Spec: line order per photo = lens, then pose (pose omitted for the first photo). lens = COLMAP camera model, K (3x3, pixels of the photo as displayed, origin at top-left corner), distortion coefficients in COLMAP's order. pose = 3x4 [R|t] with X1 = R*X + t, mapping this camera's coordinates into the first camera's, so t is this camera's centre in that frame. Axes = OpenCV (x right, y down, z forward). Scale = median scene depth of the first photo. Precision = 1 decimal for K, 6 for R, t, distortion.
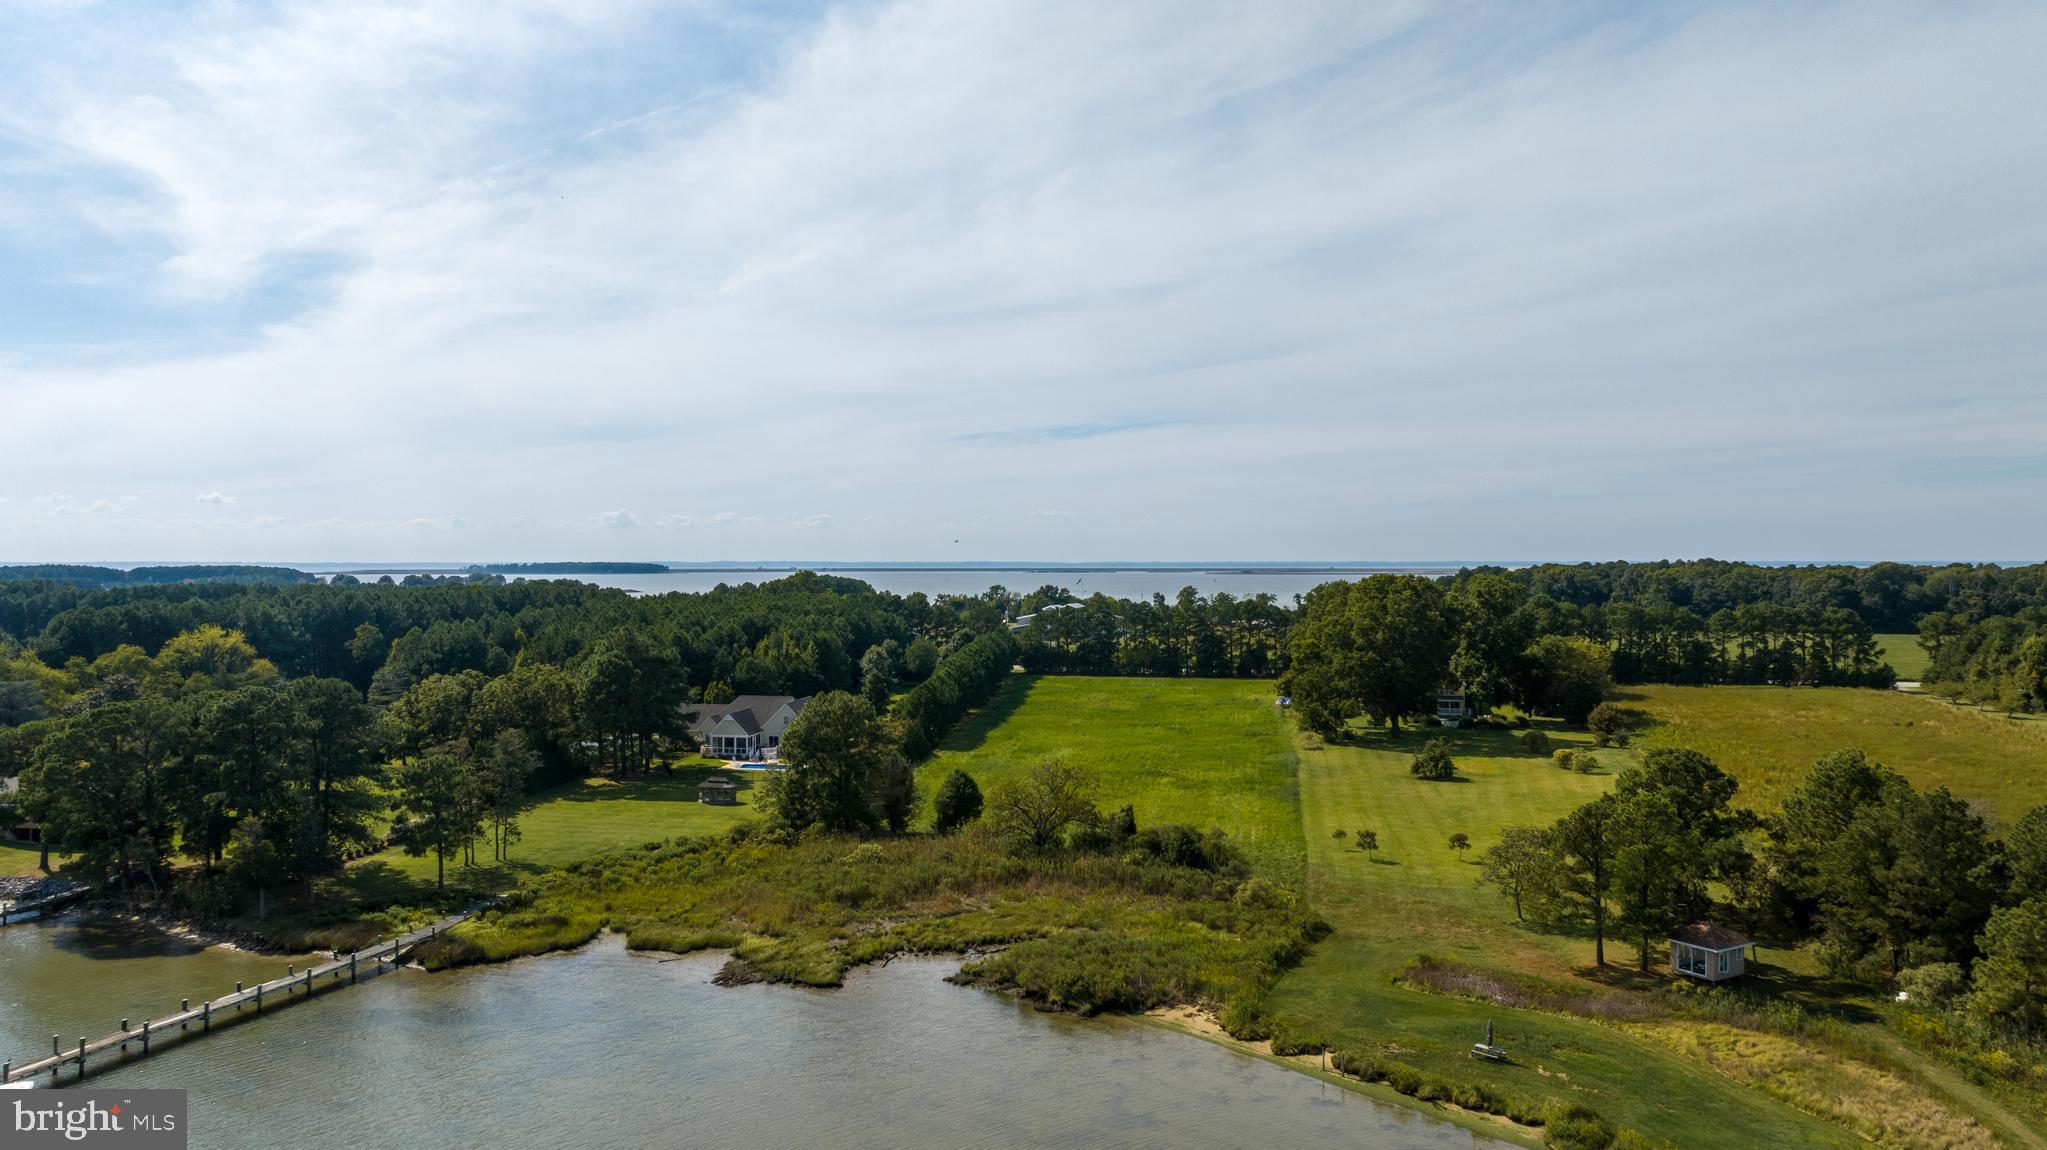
lens RADIAL K [[1443.2, 0, 1023.5], [0, 1443.2, 575.0], [0, 0, 1]] dist [-0.033451, 0.059932]
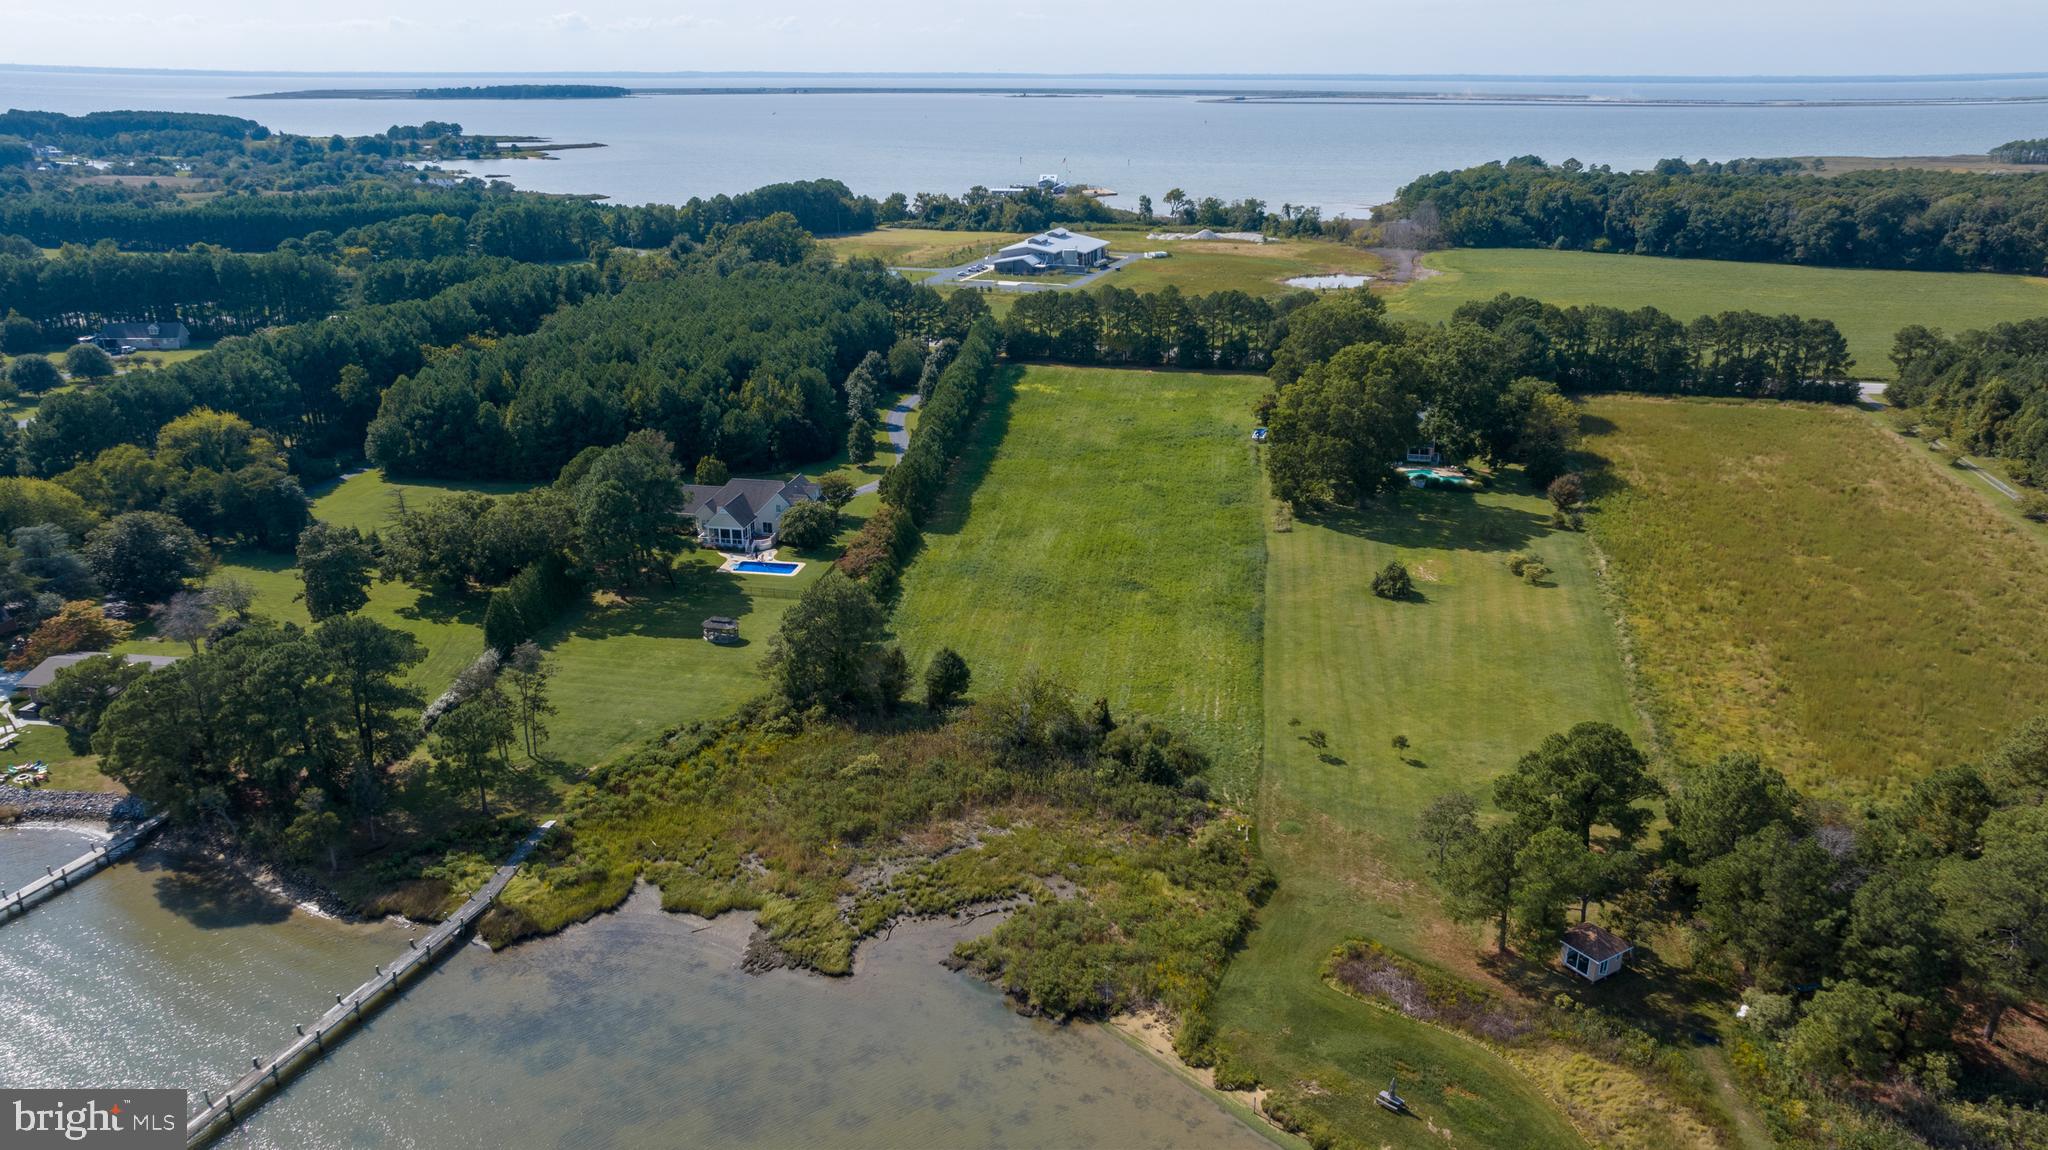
lens RADIAL K [[1443.9, 0, 1024.0], [0, 1443.9, 575.0], [0, 0, 1]] dist [-0.033451, 0.059932]
pose [[0.999916, 0.000050, 0.012996, -0.001598], [-0.004190, 0.947818, 0.318783, -0.299442], [-0.012302, -0.318811, 0.947739, -0.005678]]
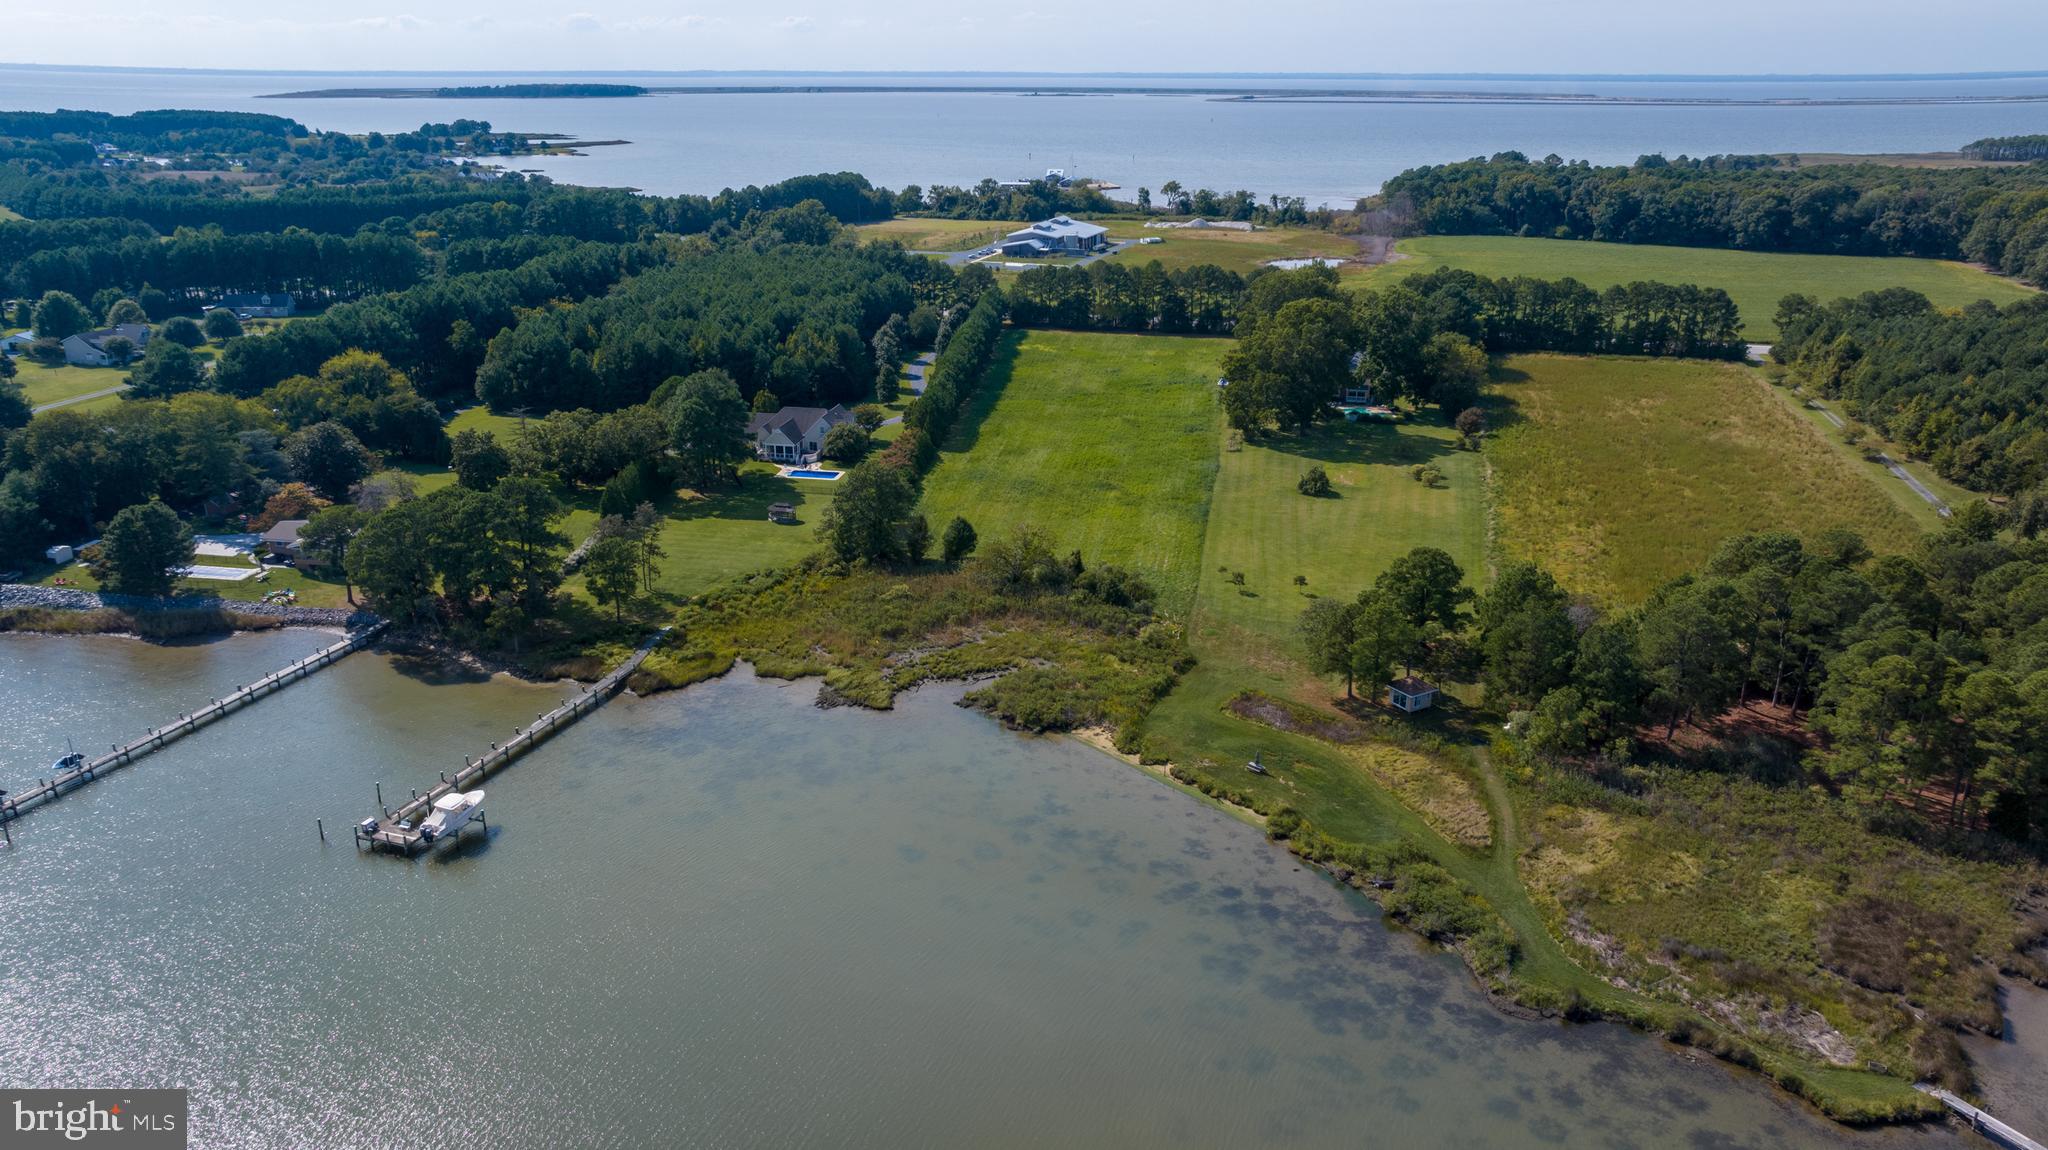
lens RADIAL K [[1436.2, 0, 1024.0], [0, 1436.2, 575.0], [0, 0, 1]] dist [-0.019678, 0.027361]
pose [[0.999981, 0.002468, 0.005560, 0.012376], [-0.004121, 0.947162, 0.320730, -0.300735], [-0.004475, -0.320747, 0.947154, -0.401433]]
